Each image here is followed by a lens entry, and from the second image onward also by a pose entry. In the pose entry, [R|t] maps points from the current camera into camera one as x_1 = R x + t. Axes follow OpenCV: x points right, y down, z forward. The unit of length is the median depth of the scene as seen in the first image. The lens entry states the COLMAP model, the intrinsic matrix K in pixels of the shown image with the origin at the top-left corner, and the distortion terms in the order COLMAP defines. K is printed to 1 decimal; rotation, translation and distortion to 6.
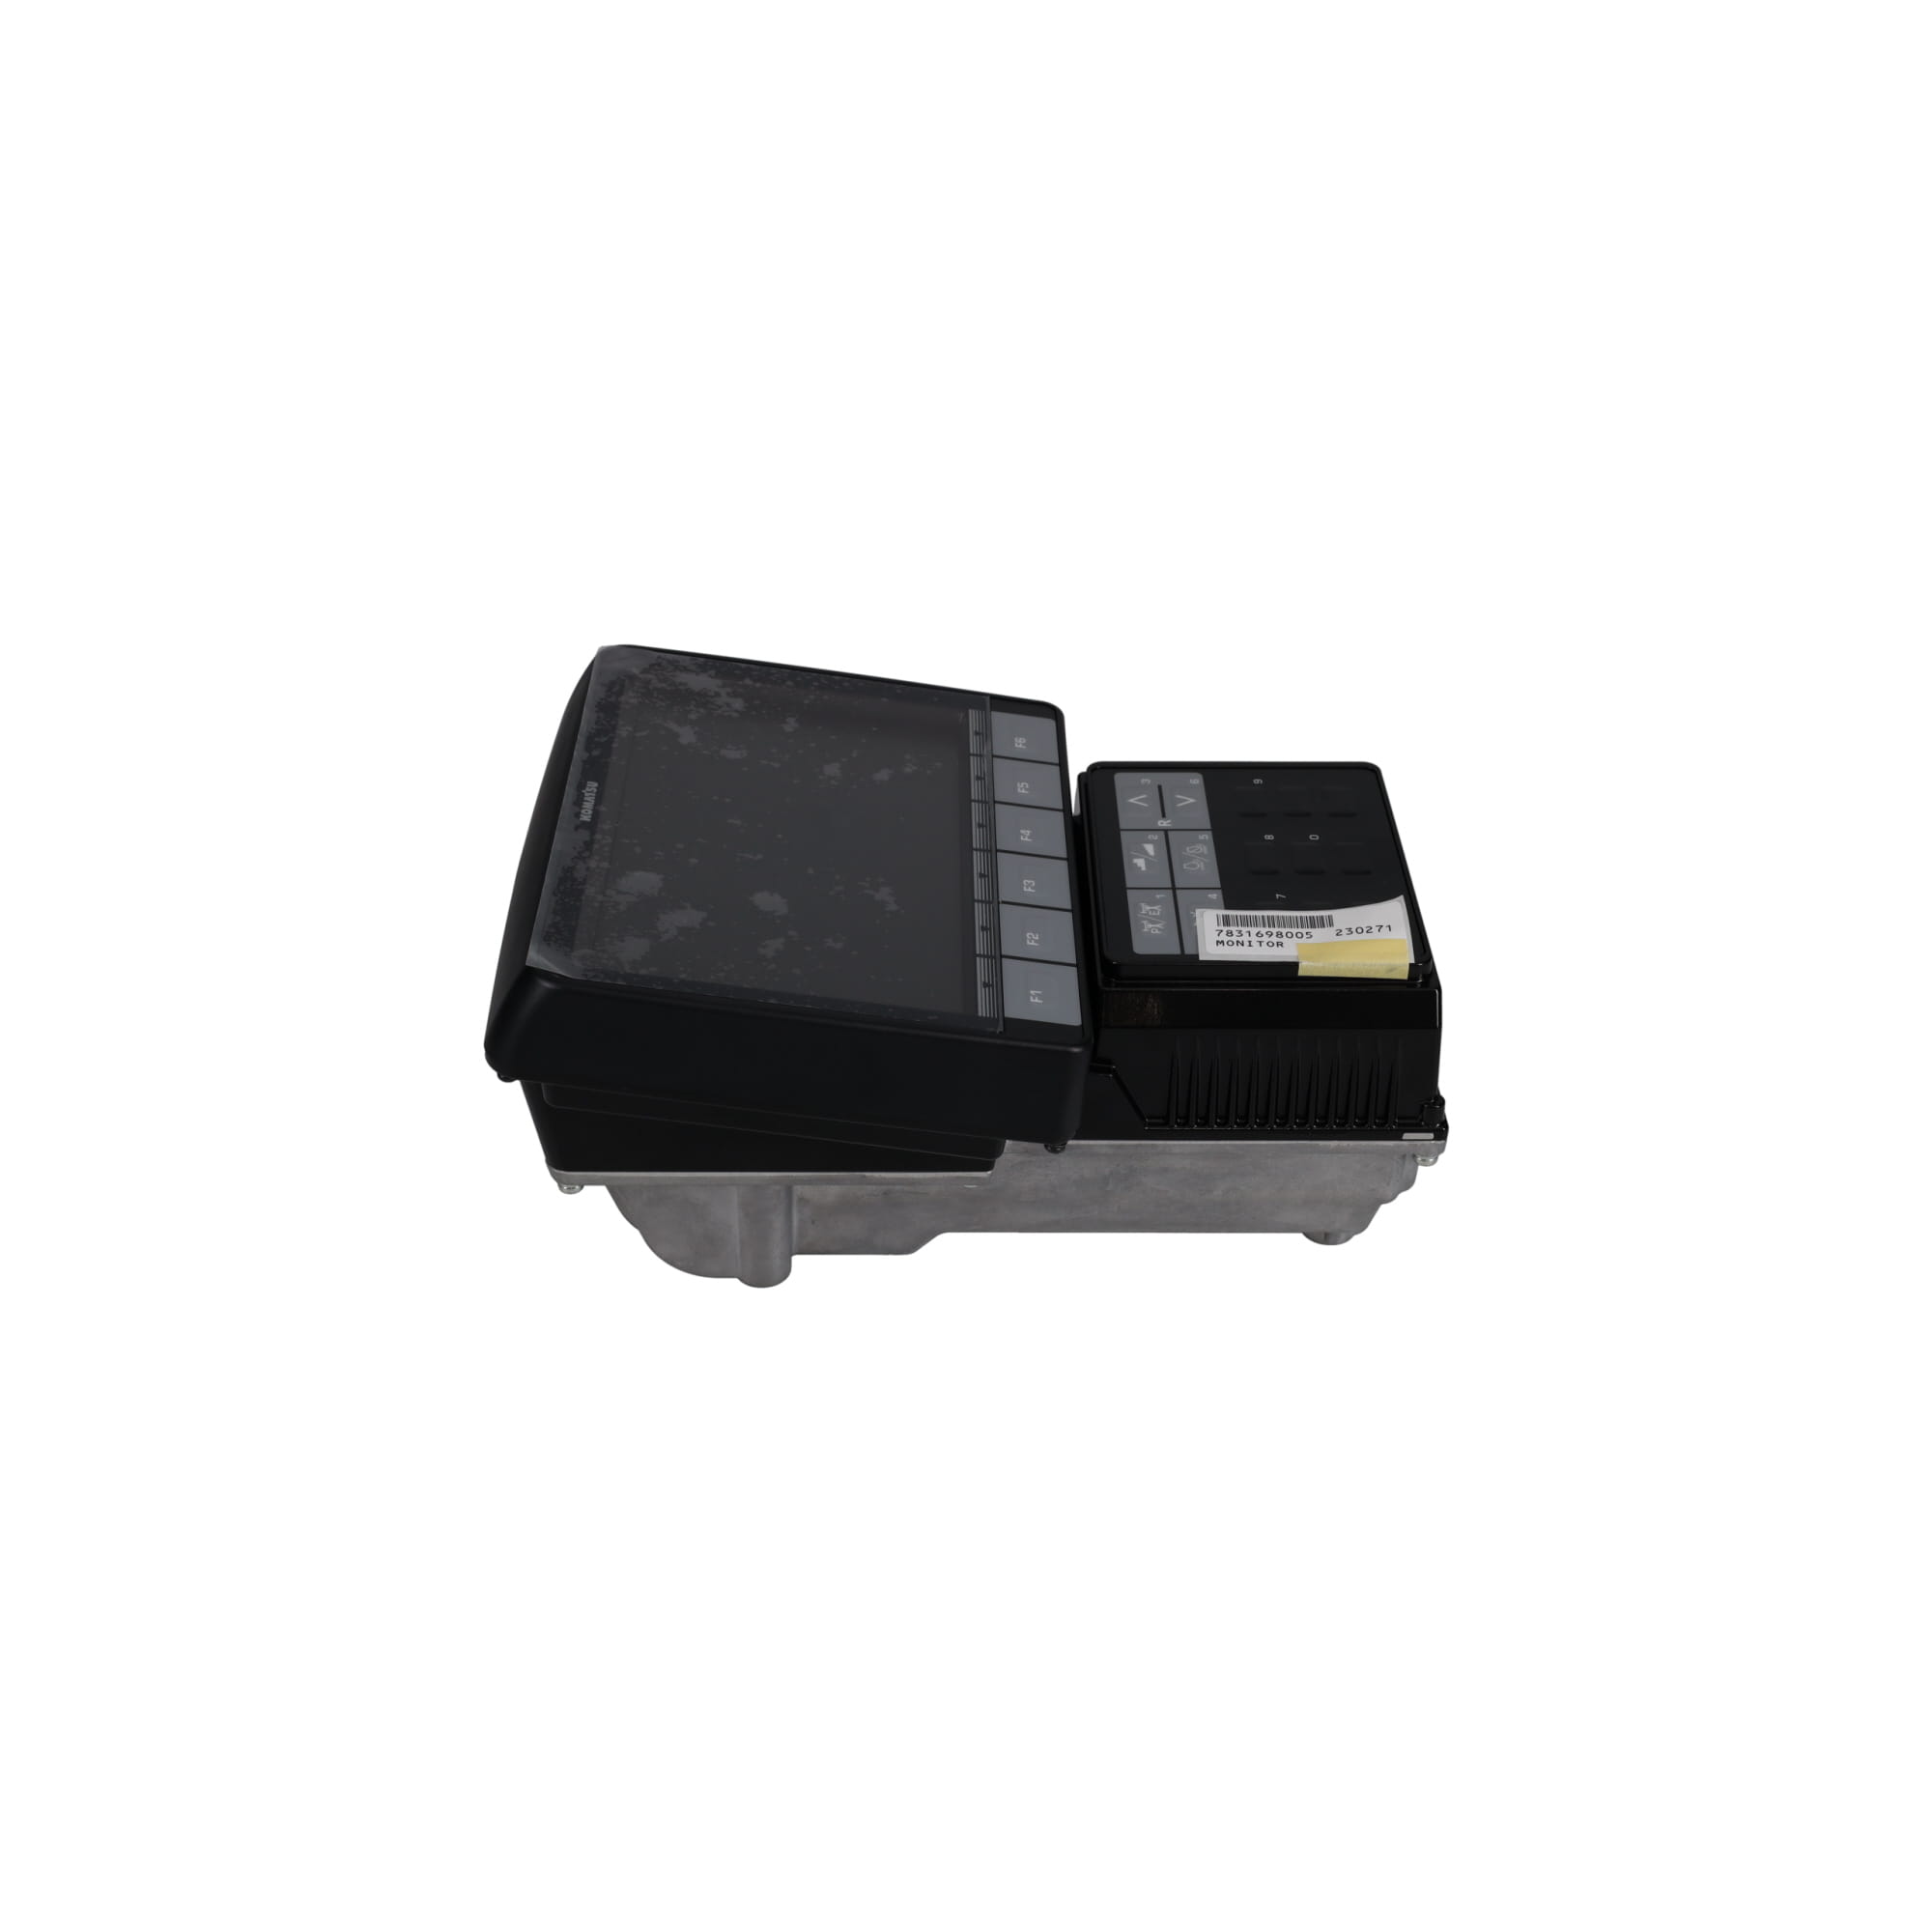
lens RADIAL K [[2704.5, 0, 966.0], [0, 2704.5, 966.0], [0, 0, 1]] dist [0.024433, 0.011697]
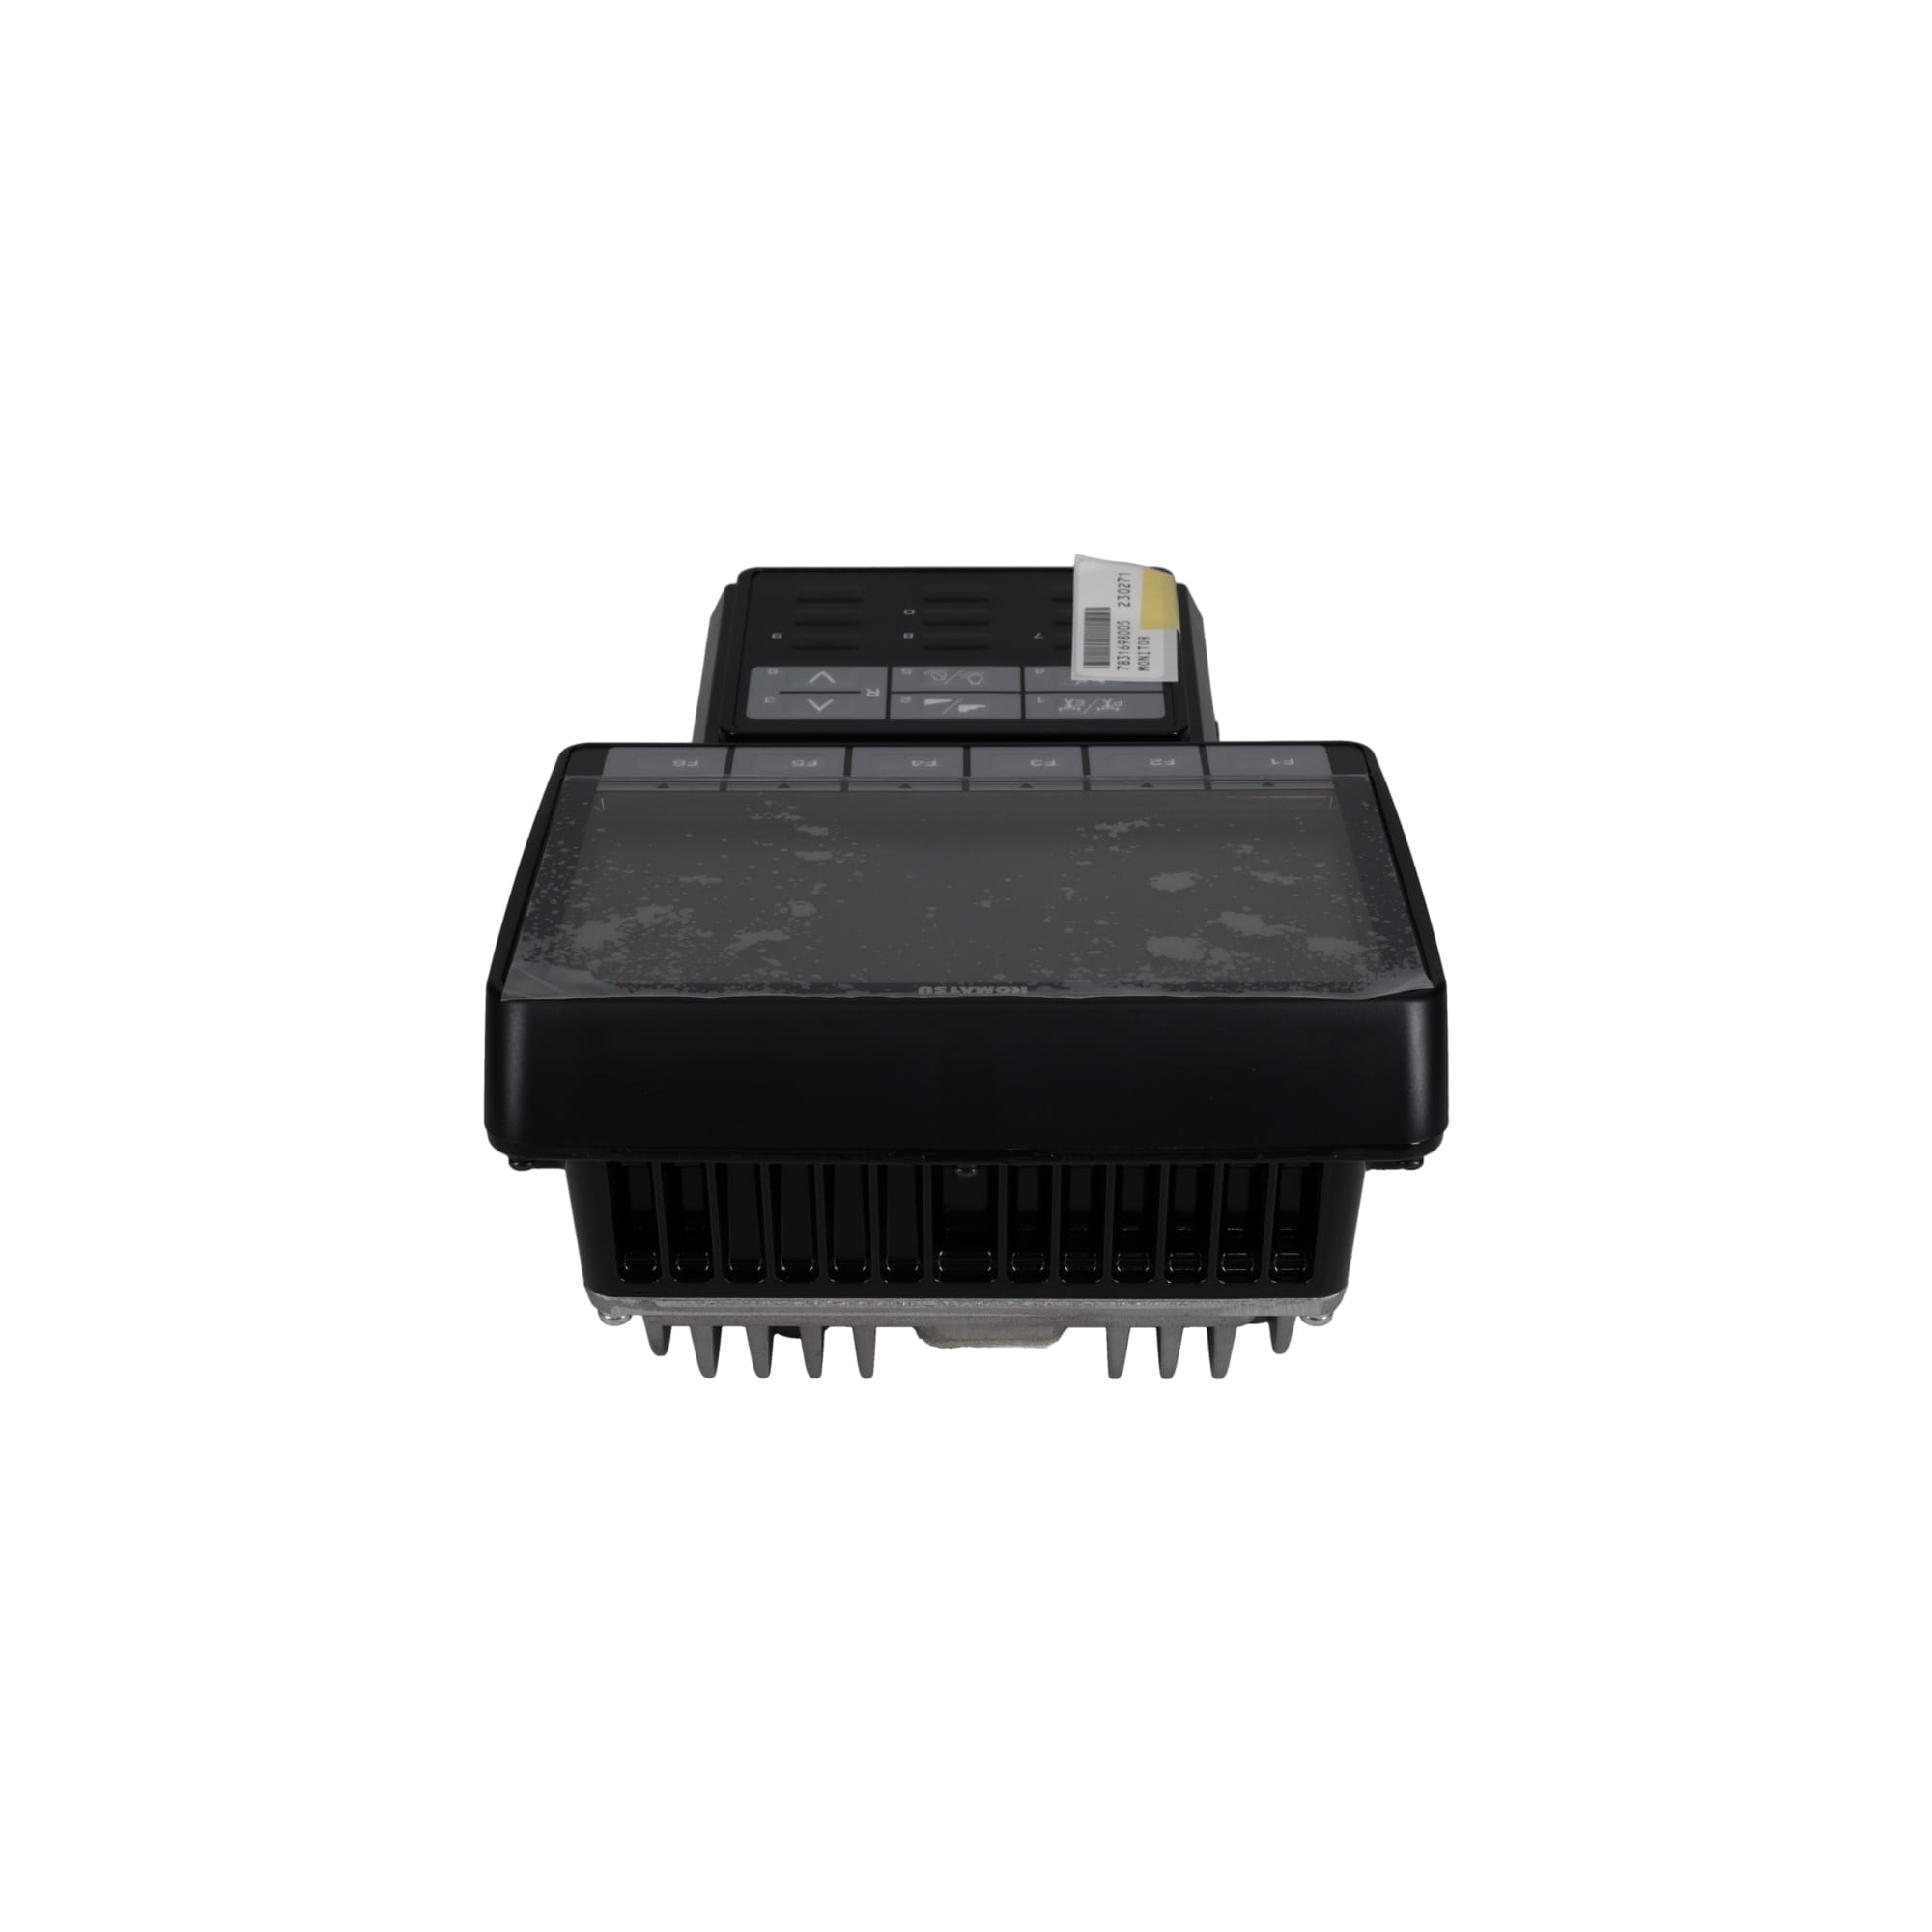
lens RADIAL K [[3419.8, 0, 967.3], [0, 3419.8, 863.7], [0, 0, 1]] dist [0.013145, 0.012658]
pose [[0.011927, -0.523785, 0.851767, -0.889720], [0.550999, 0.714276, 0.431521, -0.474665], [-0.834420, 0.464176, 0.297124, 0.723546]]
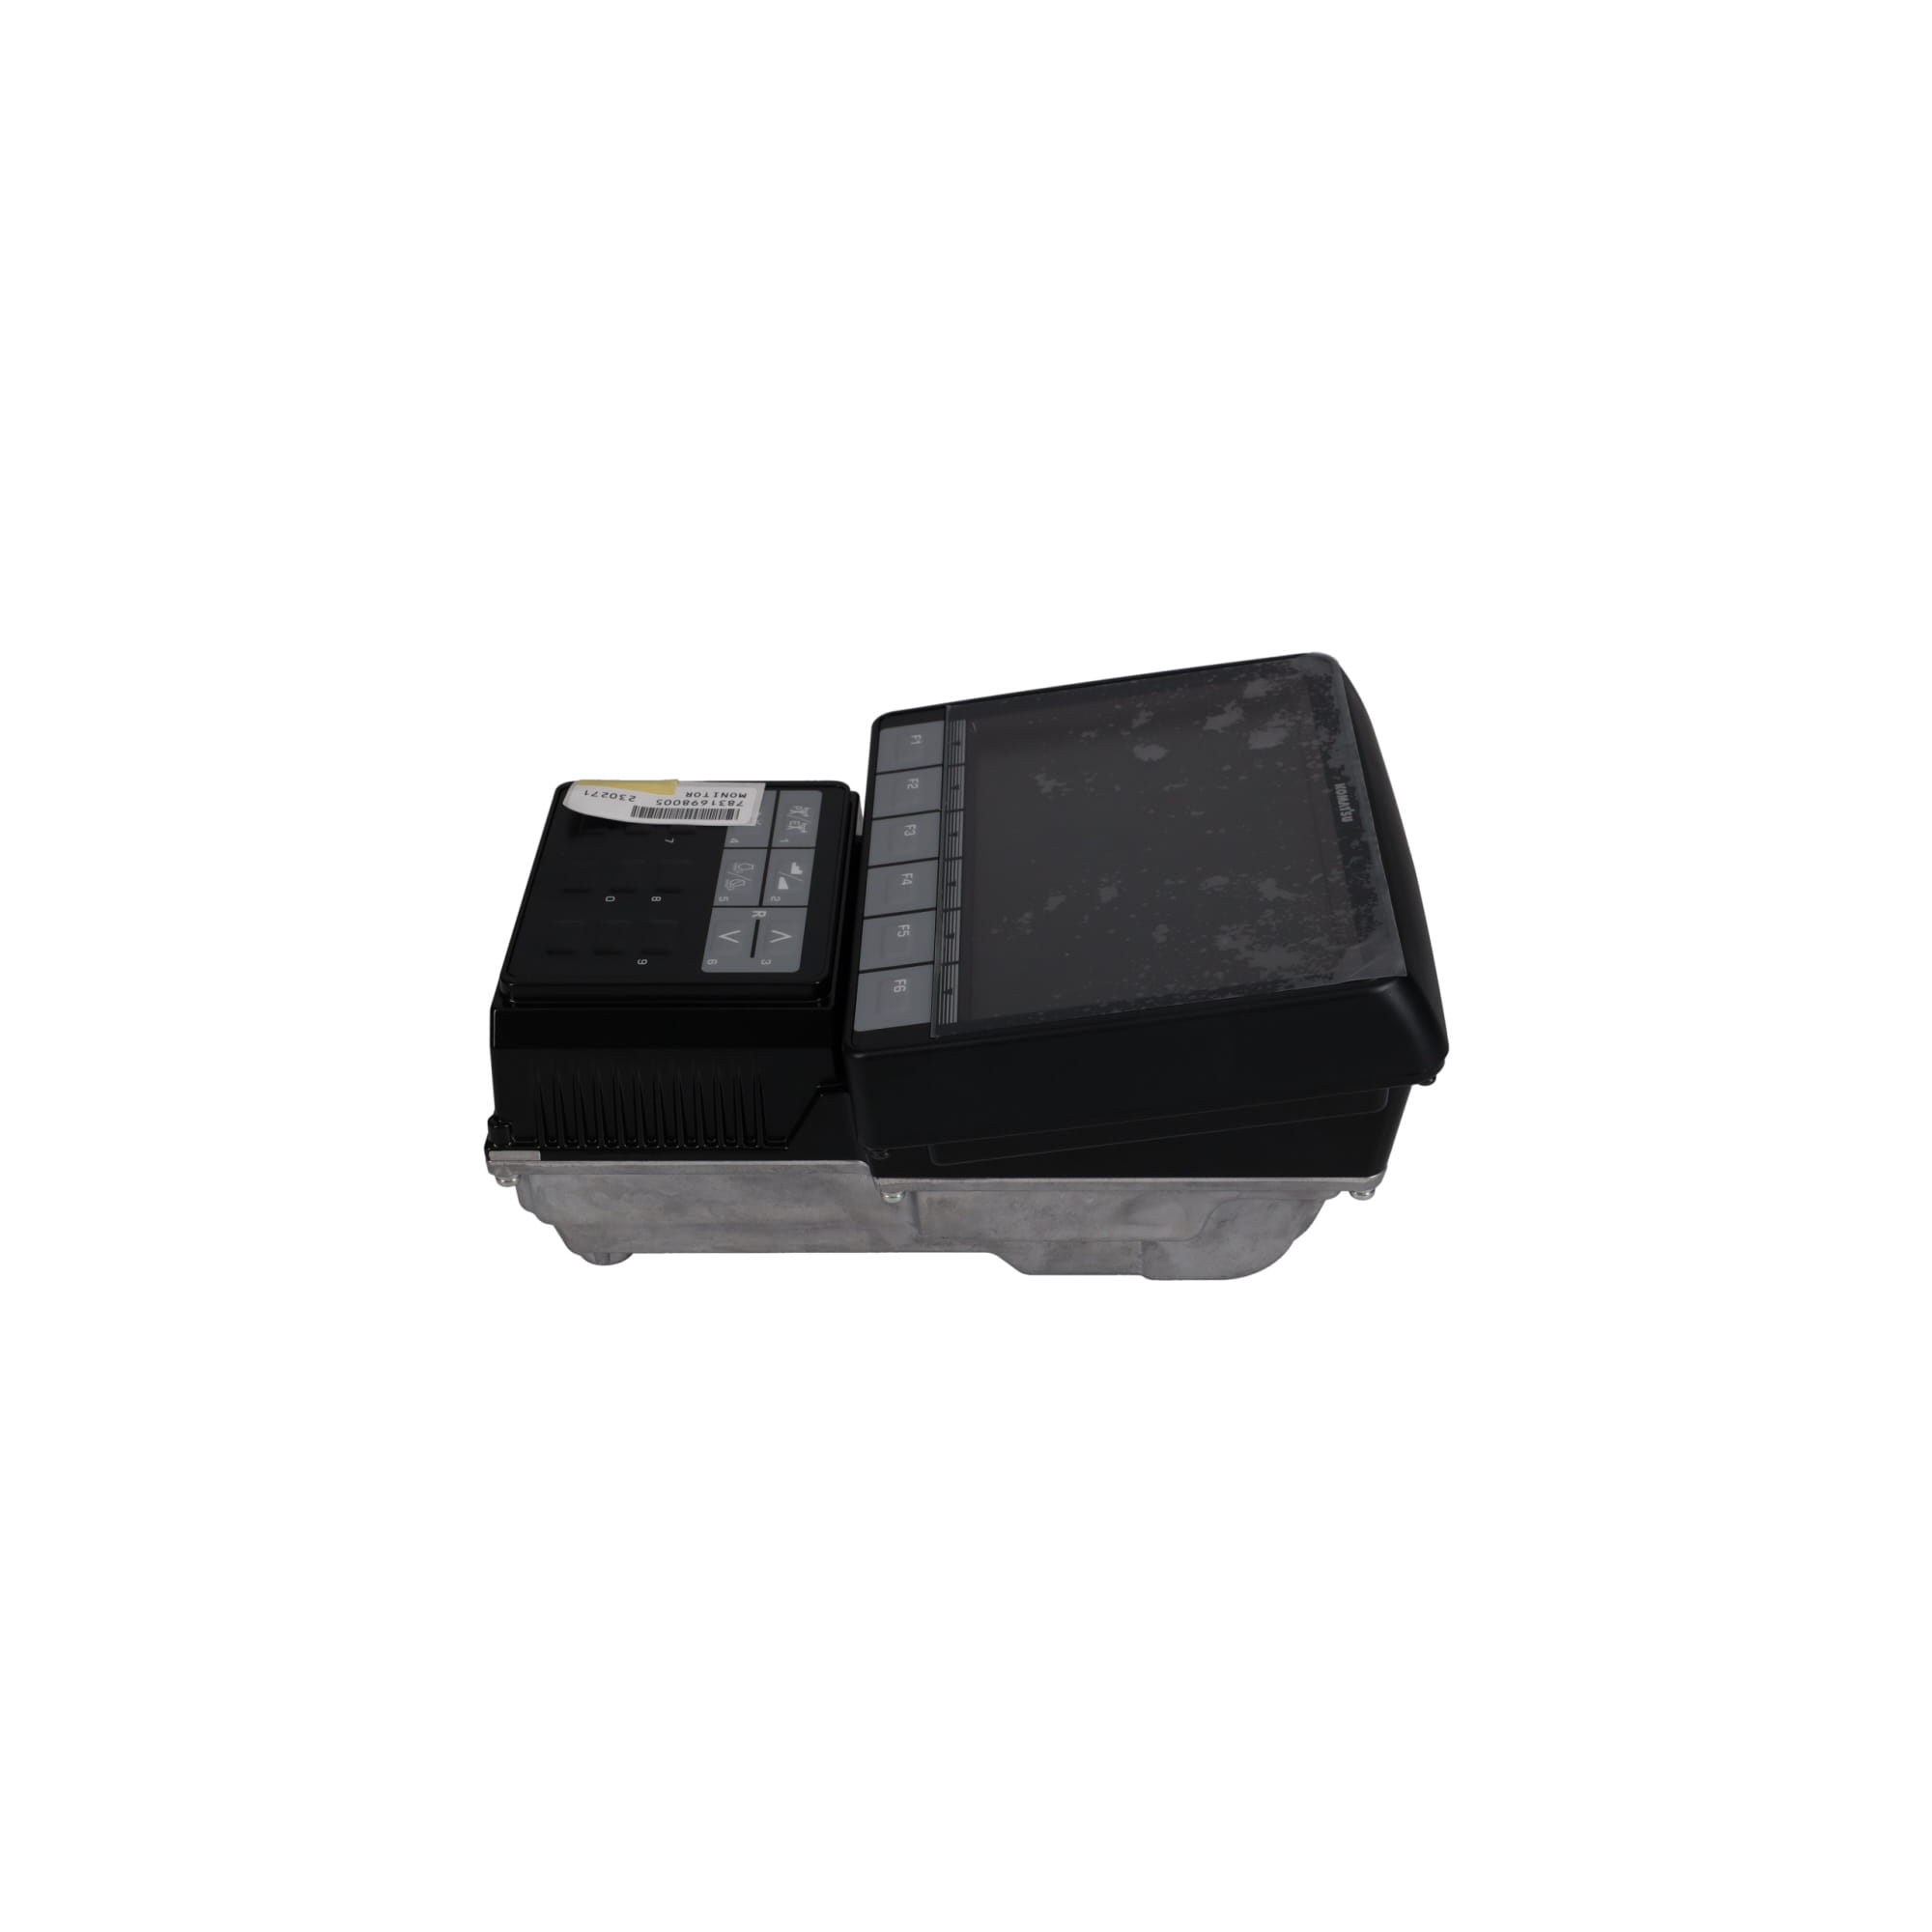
lens RADIAL K [[2704.5, 0, 966.0], [0, 2704.5, 966.0], [0, 0, 1]] dist [0.024433, 0.011697]
pose [[-0.999579, -0.008965, 0.027590, -0.027533], [0.021596, 0.405071, 0.914030, -0.964093], [-0.019370, 0.914241, -0.404706, 1.473471]]
